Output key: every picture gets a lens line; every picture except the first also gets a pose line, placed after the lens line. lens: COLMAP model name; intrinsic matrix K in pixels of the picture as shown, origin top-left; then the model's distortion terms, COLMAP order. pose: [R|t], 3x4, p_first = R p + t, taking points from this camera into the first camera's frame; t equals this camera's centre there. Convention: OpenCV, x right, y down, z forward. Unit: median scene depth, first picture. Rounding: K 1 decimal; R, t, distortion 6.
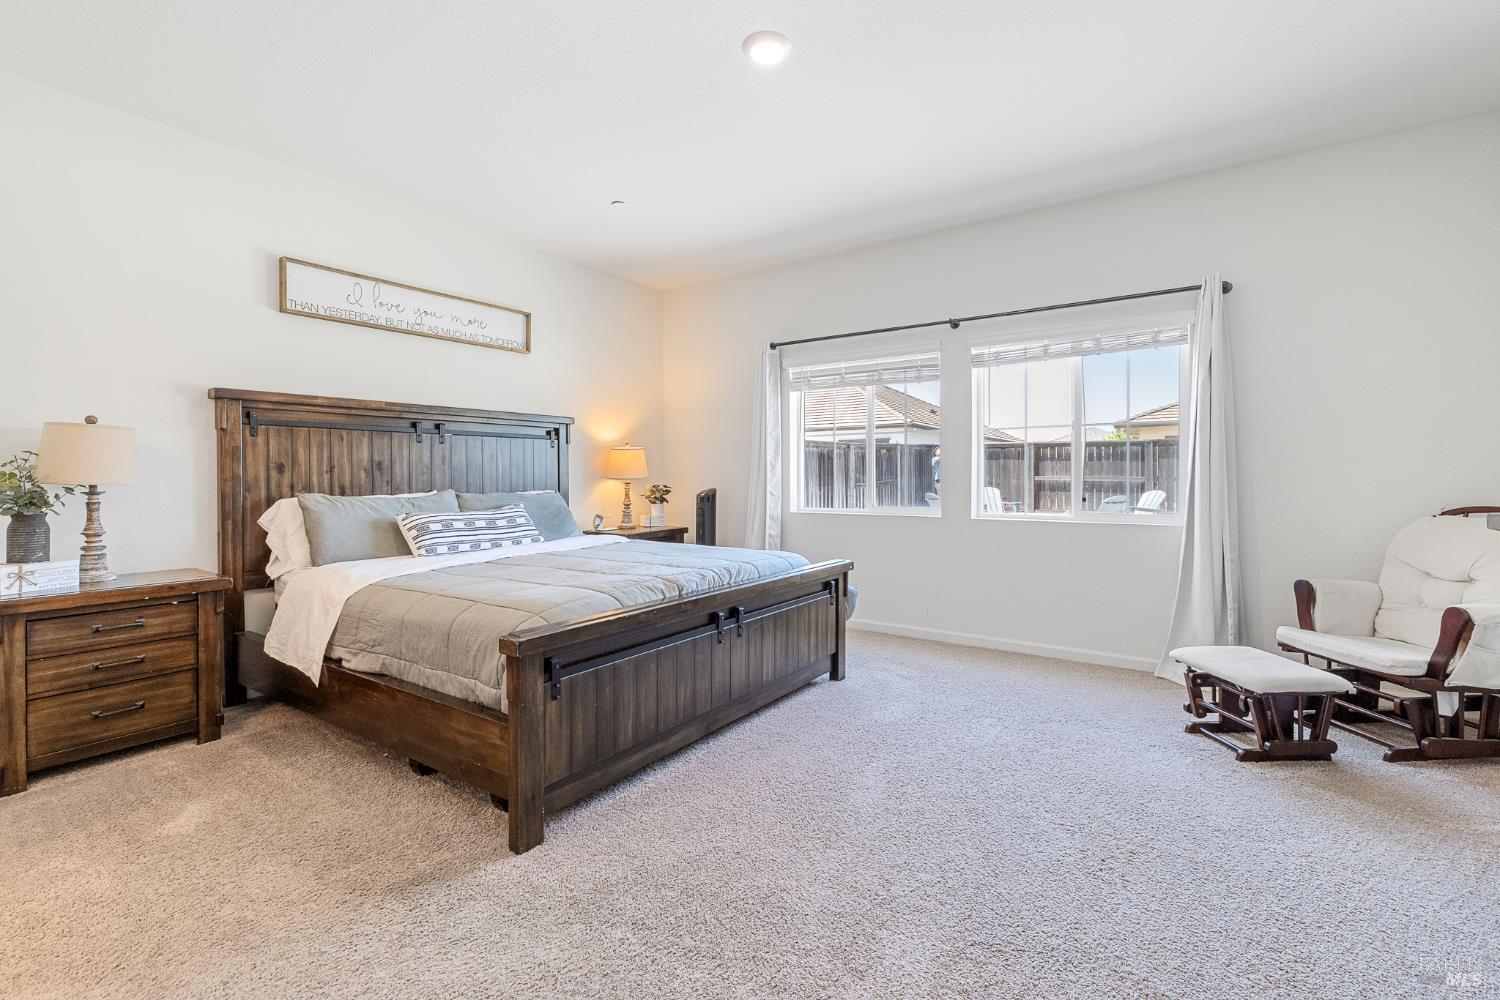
lens RADIAL K [[662.3, 0, 747.6], [0, 662.3, 485.1], [0, 0, 1]] dist [0.000470, 0.000336]
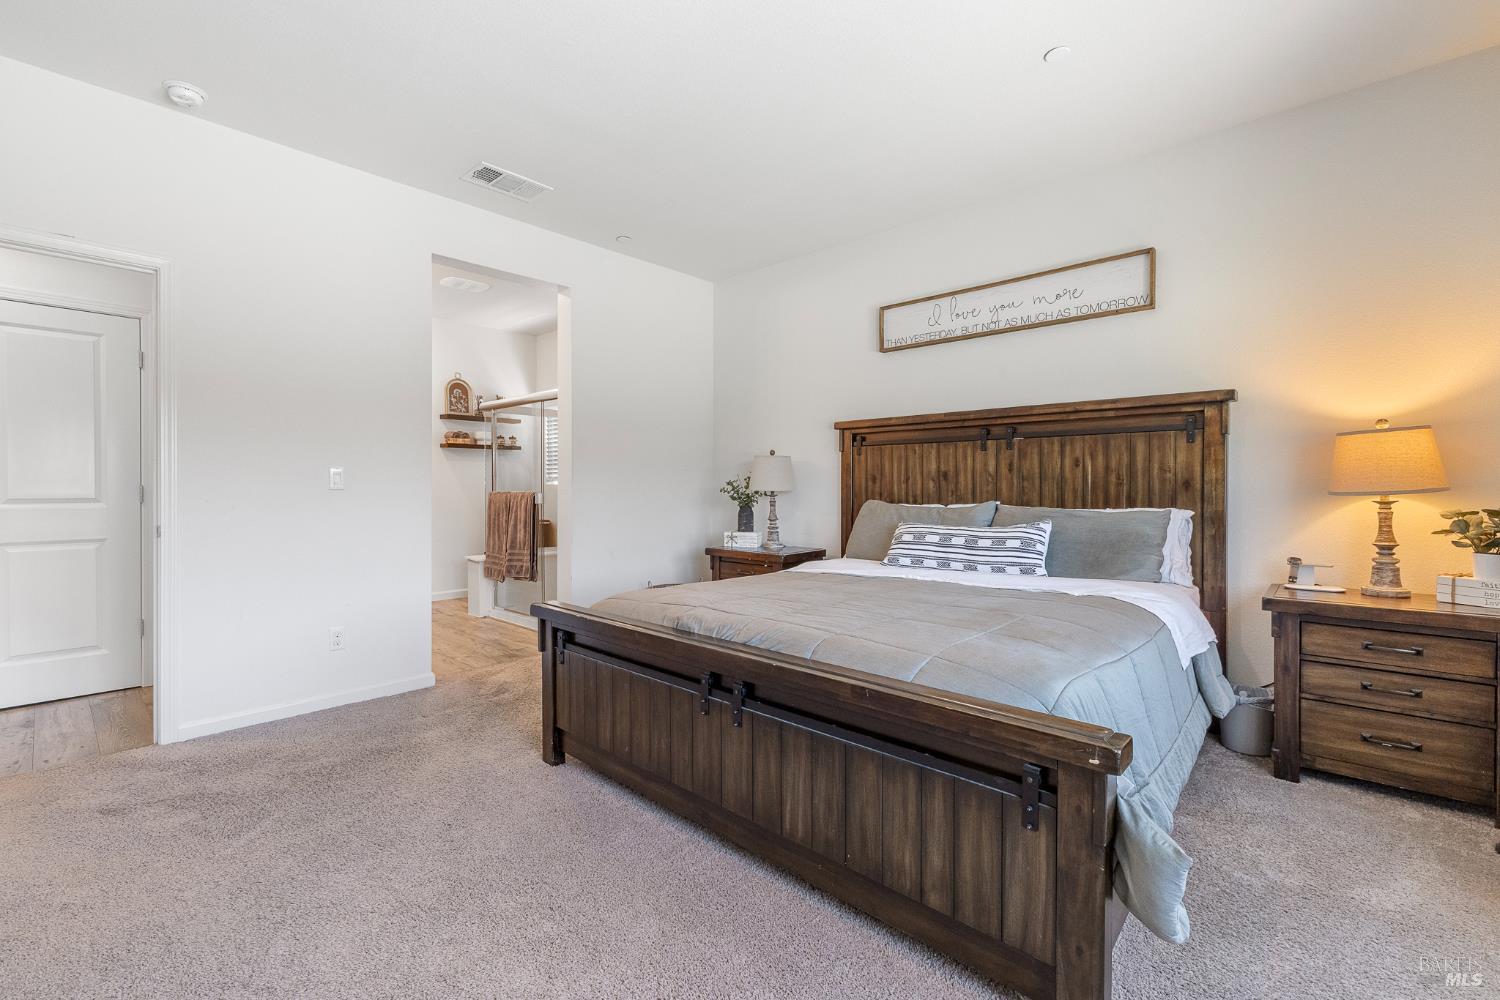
lens RADIAL K [[662.3, 0, 747.6], [0, 662.3, 485.1], [0, 0, 1]] dist [0.000470, 0.000336]
pose [[-0.144654, -0.000380, -0.989482, 0.524026], [-0.016703, 0.999858, 0.002058, -0.012405], [0.989341, 0.016825, -0.144639, 0.889049]]
